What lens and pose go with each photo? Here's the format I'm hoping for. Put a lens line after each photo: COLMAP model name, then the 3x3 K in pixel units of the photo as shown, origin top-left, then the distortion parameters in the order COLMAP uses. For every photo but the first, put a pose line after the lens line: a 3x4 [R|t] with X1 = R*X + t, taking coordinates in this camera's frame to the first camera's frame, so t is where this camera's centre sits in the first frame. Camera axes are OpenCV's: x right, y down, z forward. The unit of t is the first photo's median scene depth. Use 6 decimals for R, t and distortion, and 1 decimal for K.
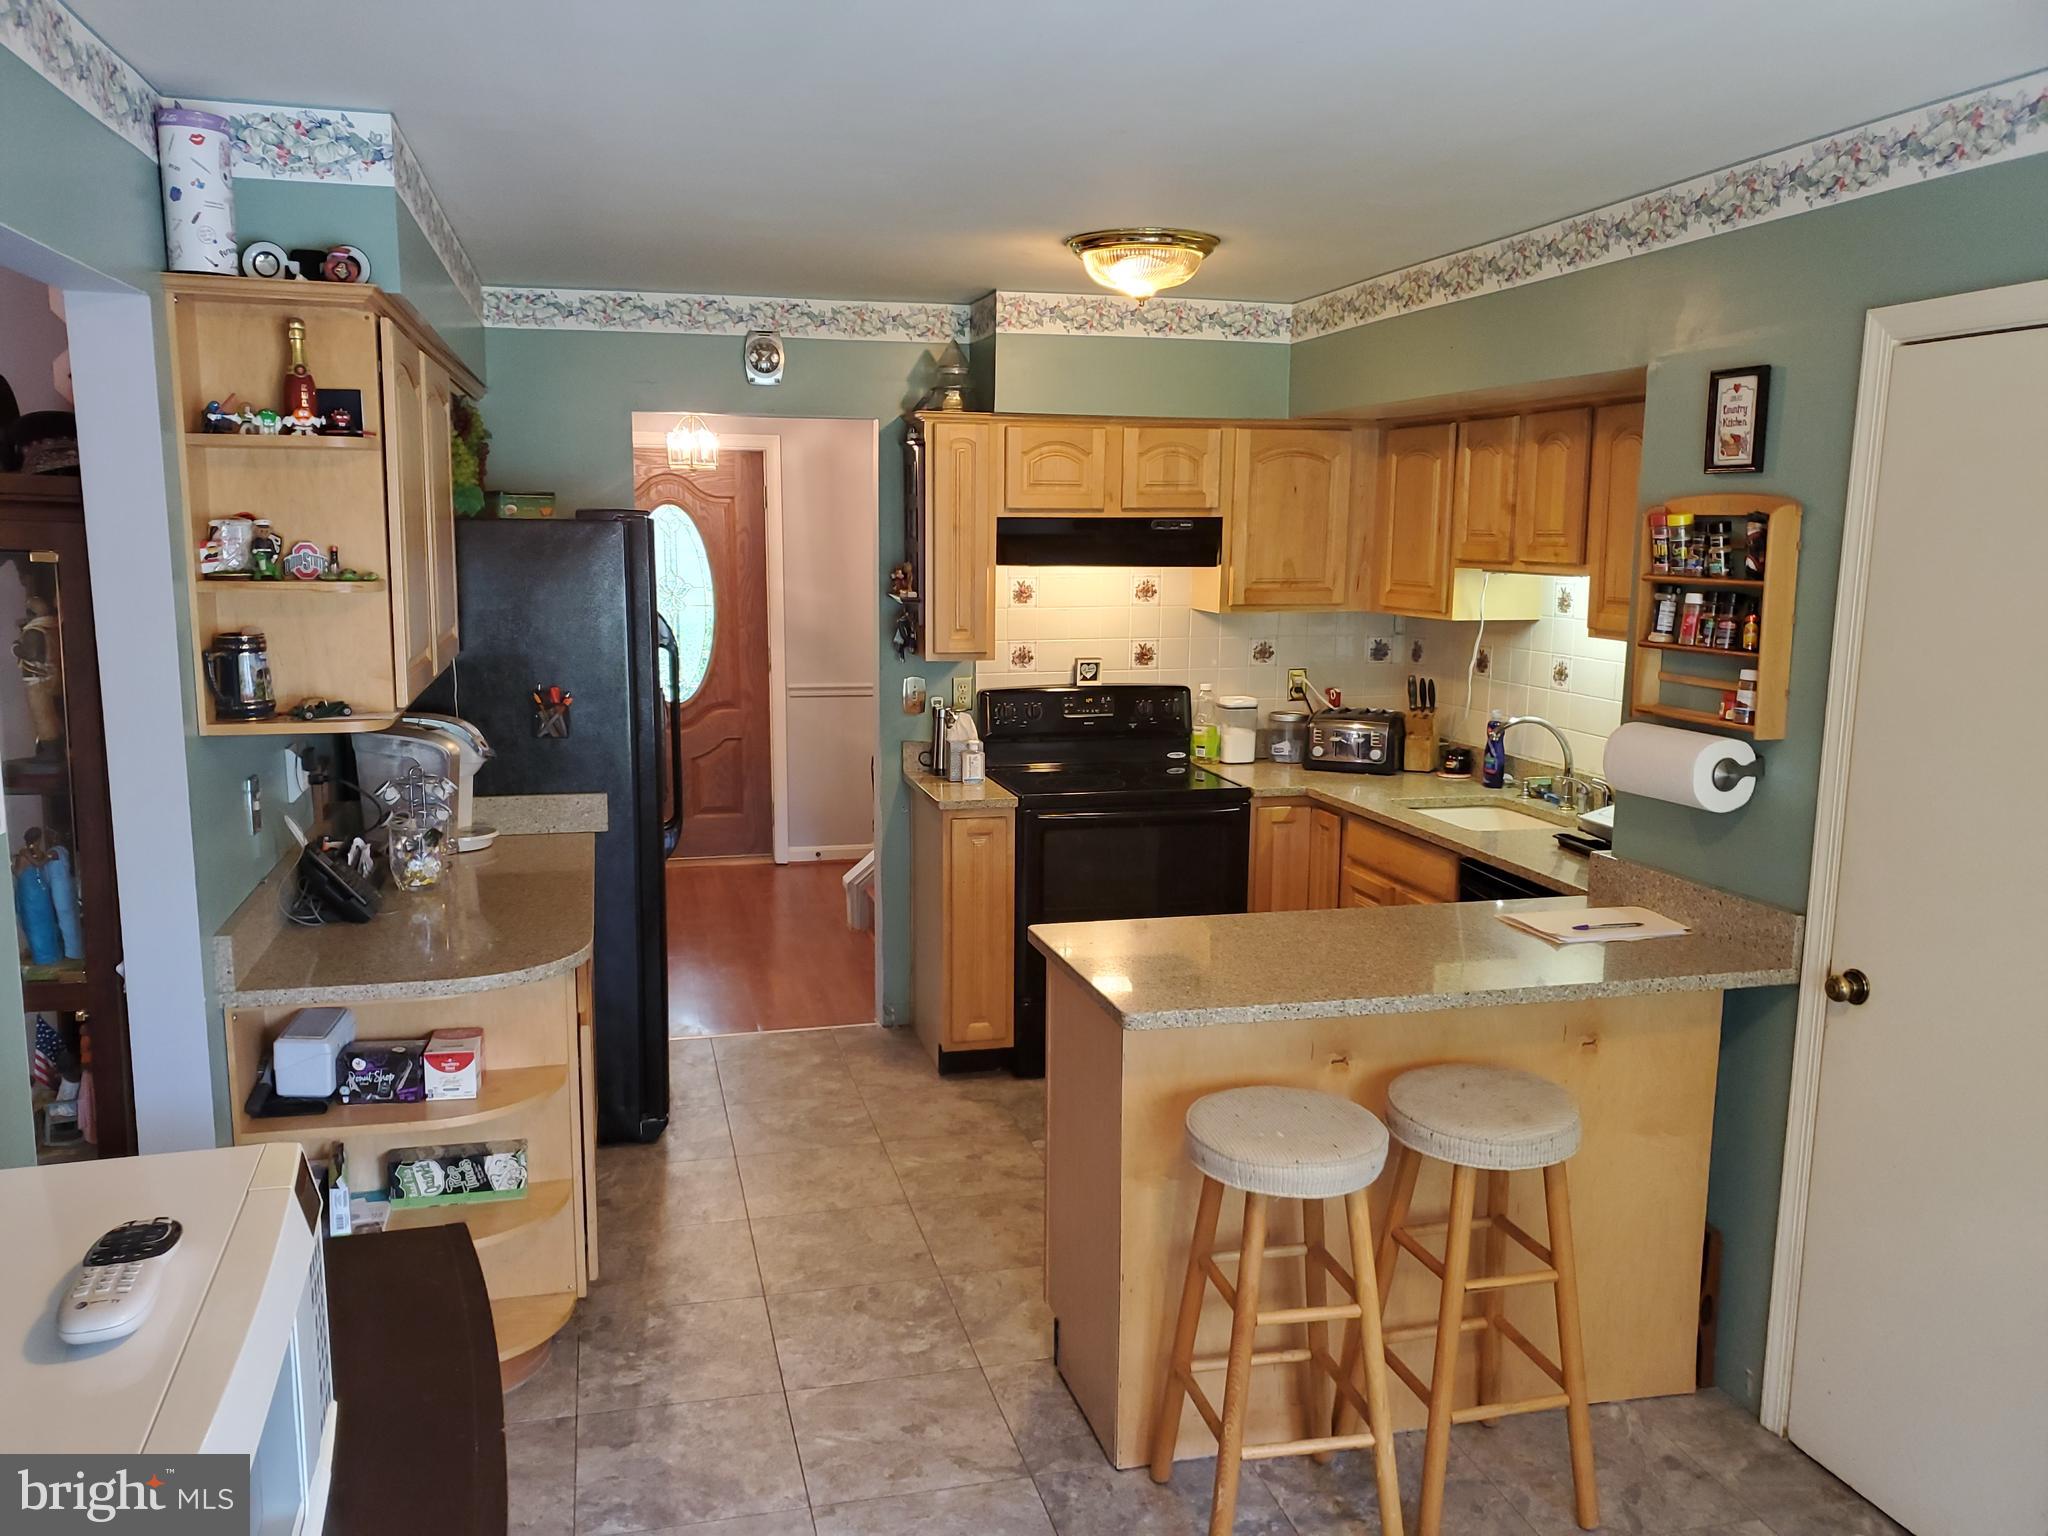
lens RADIAL K [[1605.3, 0, 1016.0], [0, 1605.3, 766.2], [0, 0, 1]] dist [0.013893, 0.030604]
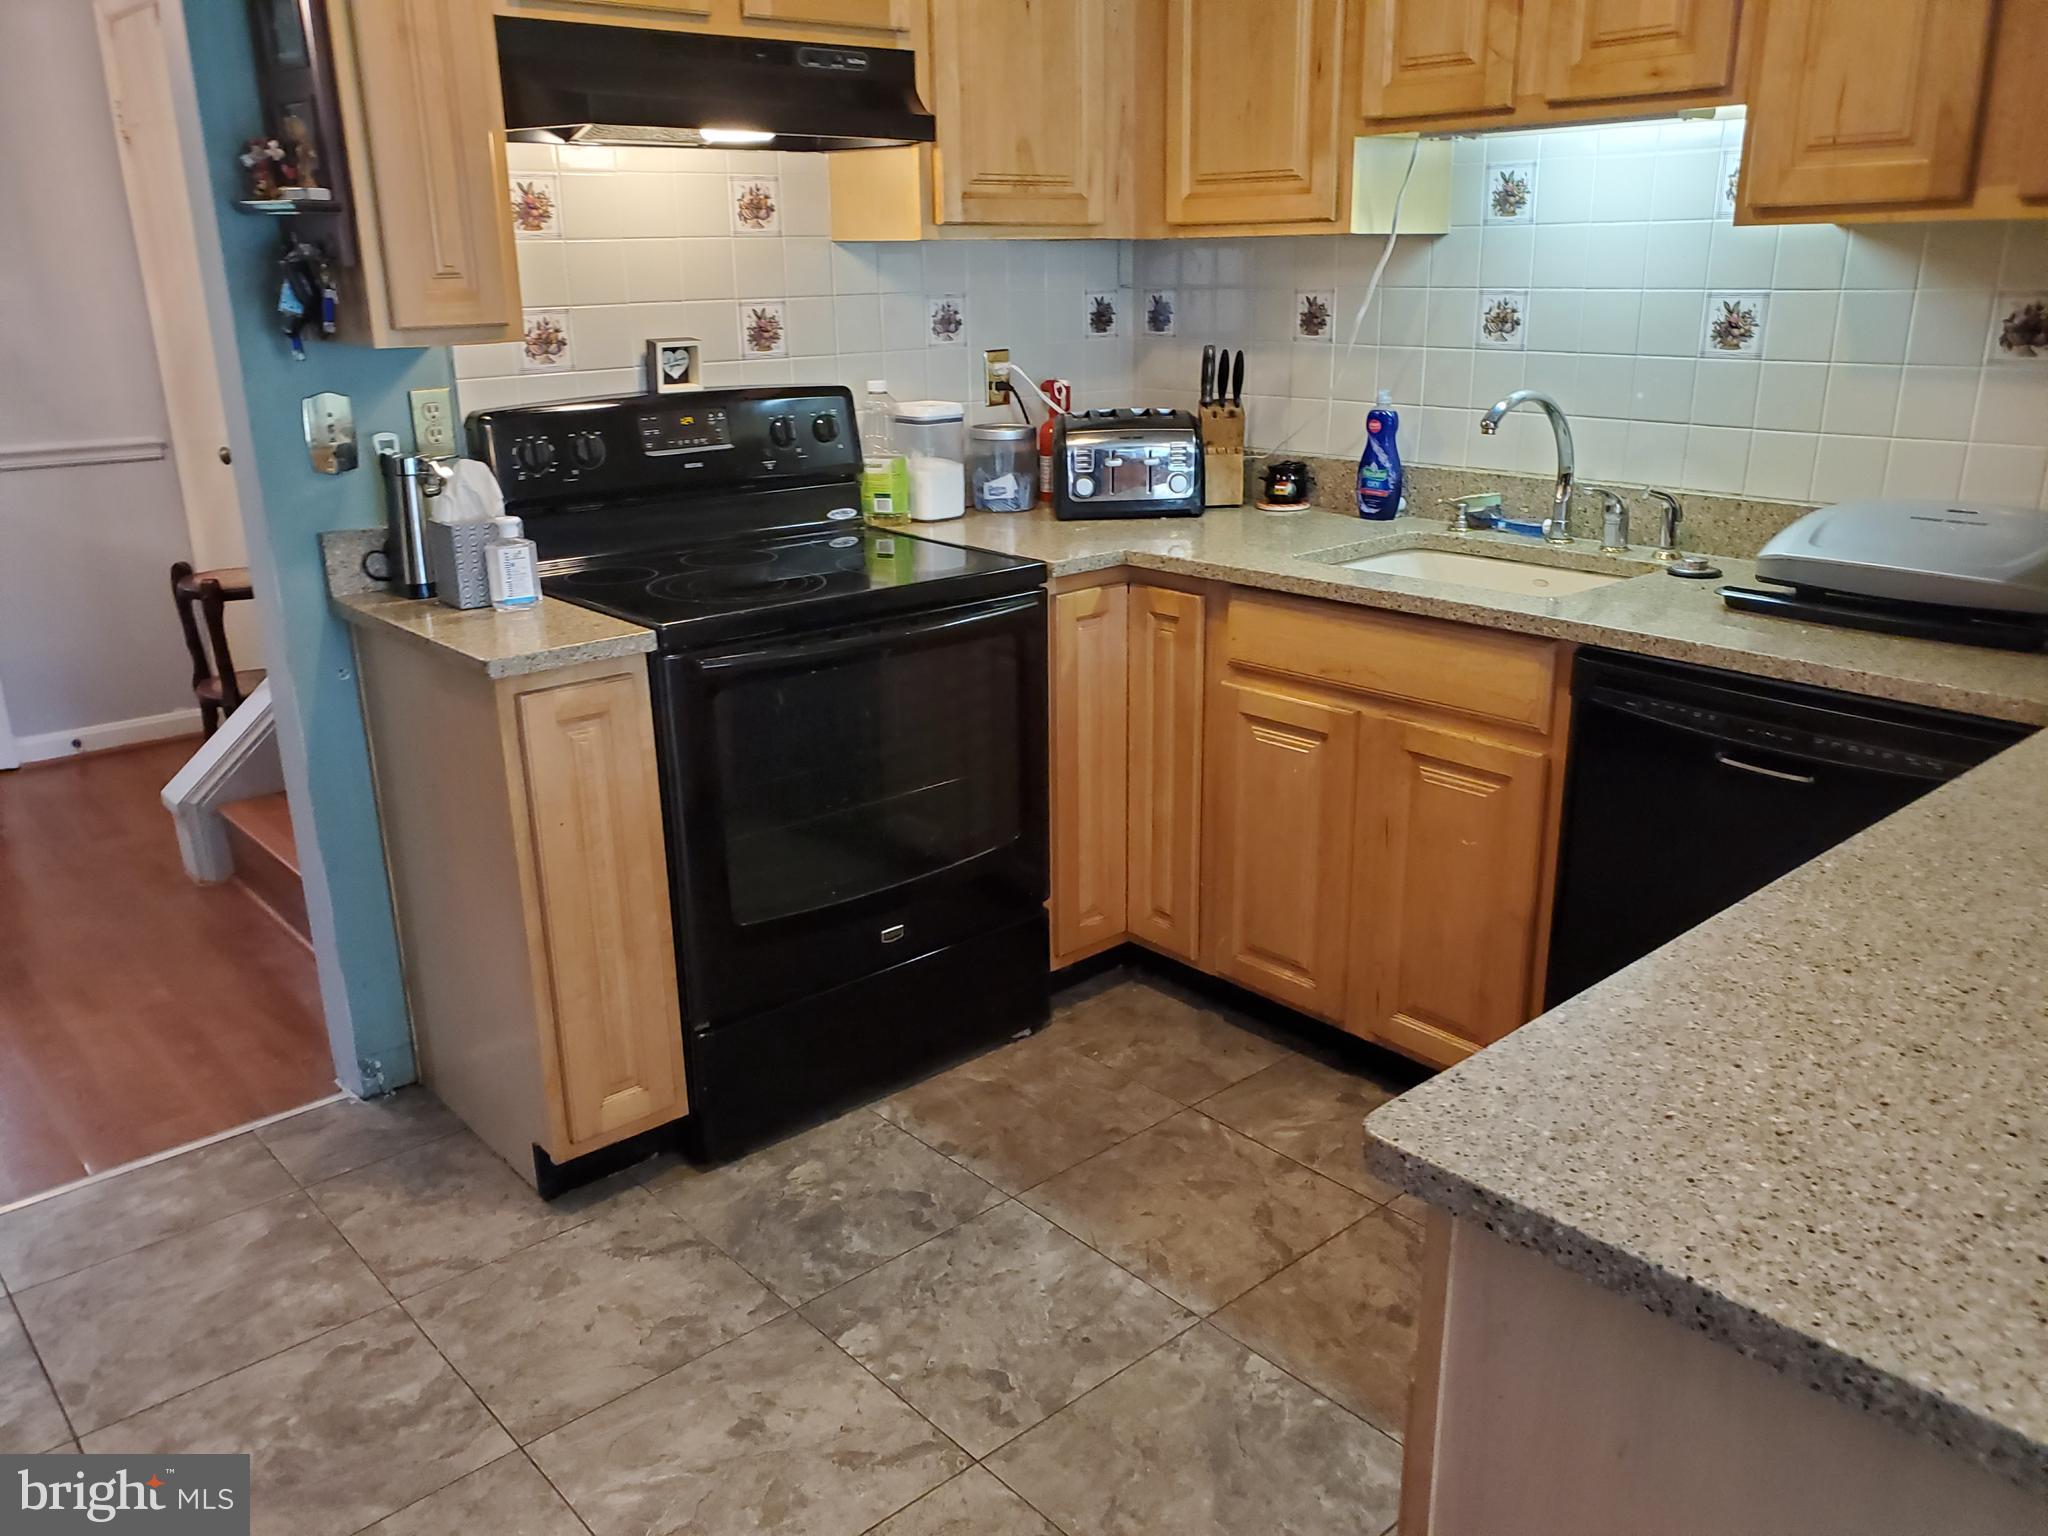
lens RADIAL K [[1605.3, 0, 1024.9], [0, 1605.3, 777.0], [0, 0, 1]] dist [0.013893, 0.030604]
pose [[0.889430, -0.158386, 0.428753, -0.103820], [0.086450, 0.979404, 0.182467, -0.014327], [-0.448822, -0.125226, 0.884803, 0.483924]]
